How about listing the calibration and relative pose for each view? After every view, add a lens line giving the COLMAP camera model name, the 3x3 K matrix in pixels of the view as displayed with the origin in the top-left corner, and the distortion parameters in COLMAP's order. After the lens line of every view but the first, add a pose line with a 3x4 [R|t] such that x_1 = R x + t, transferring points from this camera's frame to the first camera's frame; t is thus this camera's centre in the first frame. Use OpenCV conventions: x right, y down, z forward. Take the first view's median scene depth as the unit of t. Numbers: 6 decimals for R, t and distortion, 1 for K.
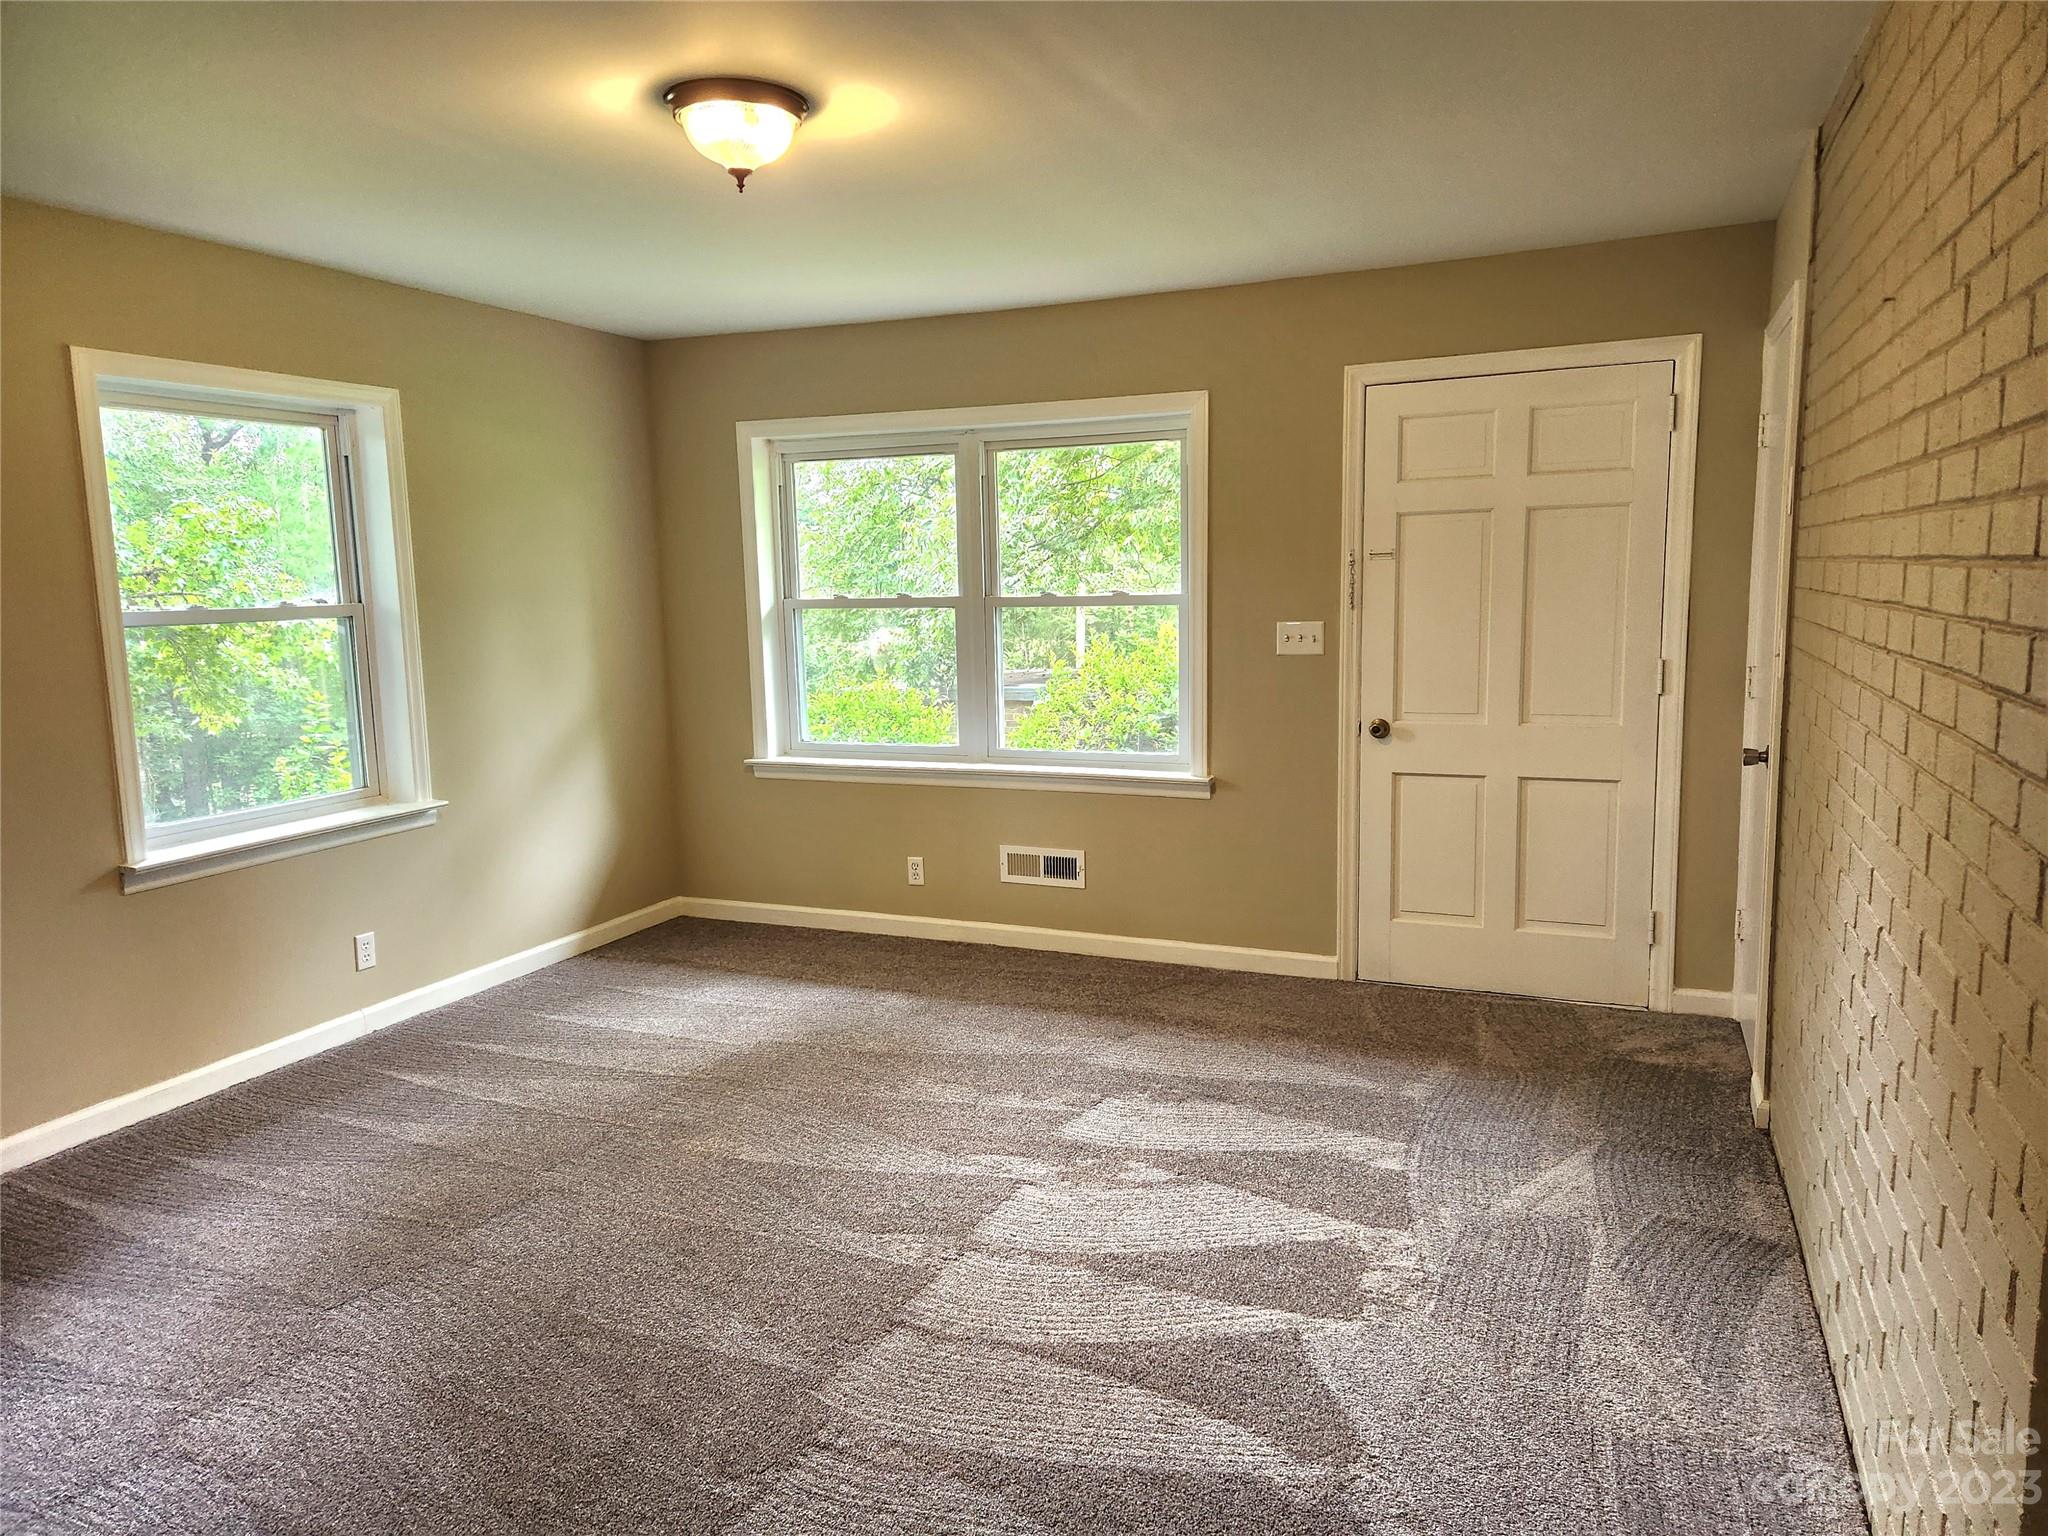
lens RADIAL K [[1370.0, 0, 1022.7], [0, 1370.0, 754.1], [0, 0, 1]] dist [0.086139, -0.077794]
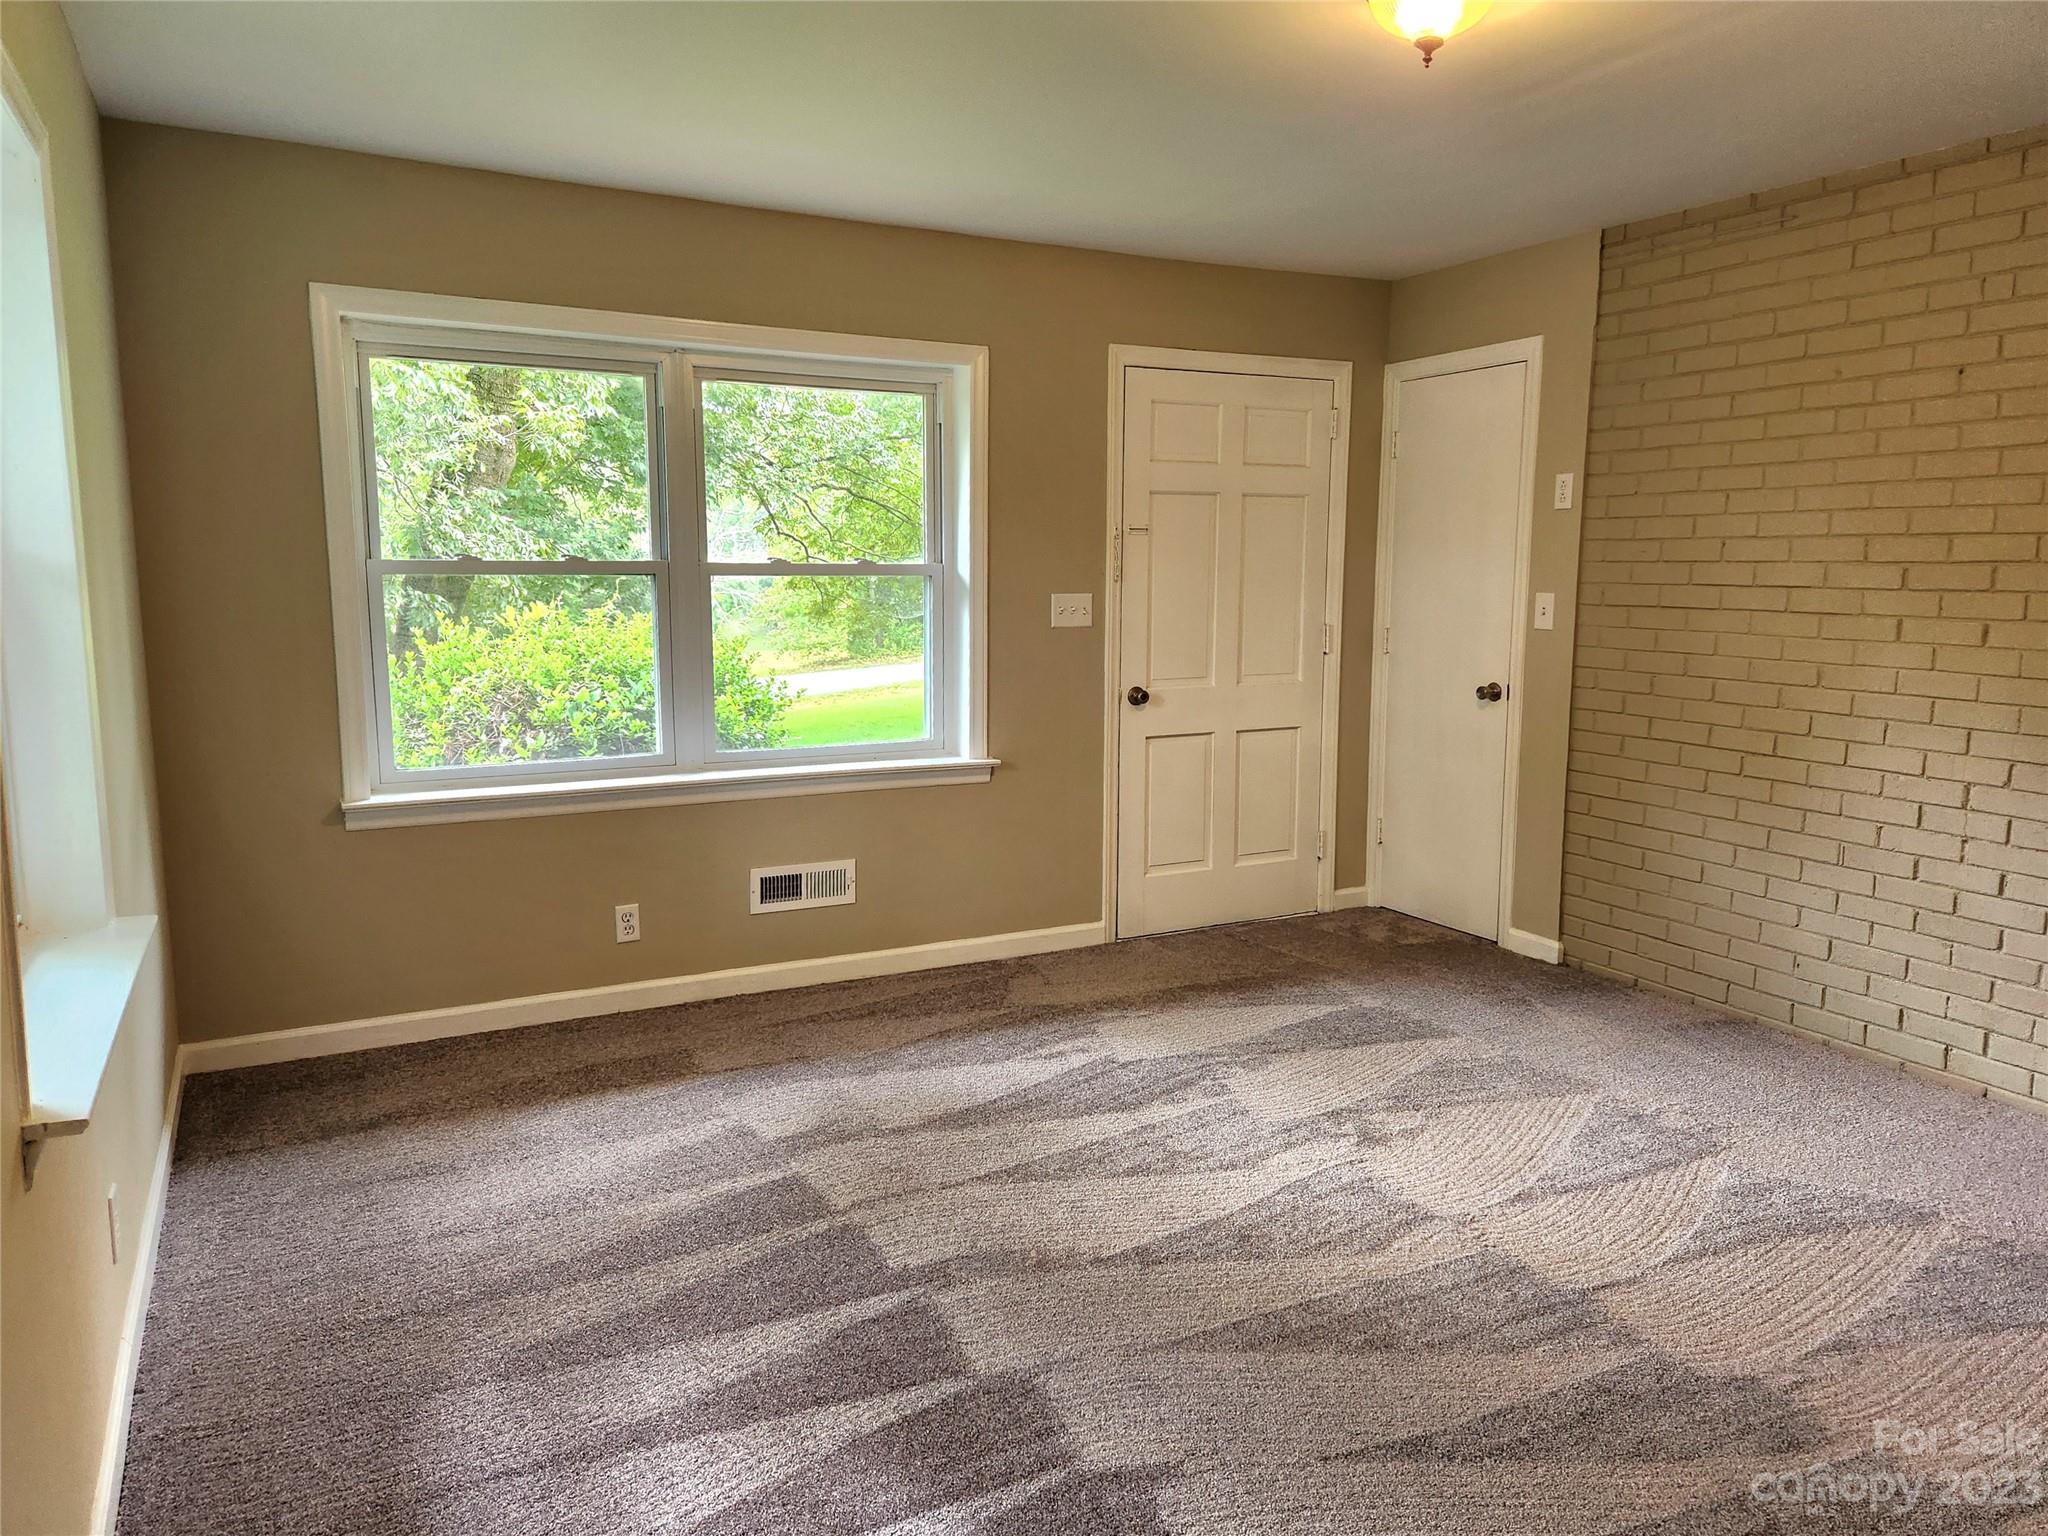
lens RADIAL K [[1422.7, 0, 1031.2], [0, 1422.7, 758.5], [0, 0, 1]] dist [0.089520, -0.081512]
pose [[0.623127, -0.084120, 0.777584, -0.637735], [0.084880, 0.995601, 0.039686, -0.020872], [-0.777501, 0.041272, 0.627526, 0.381146]]
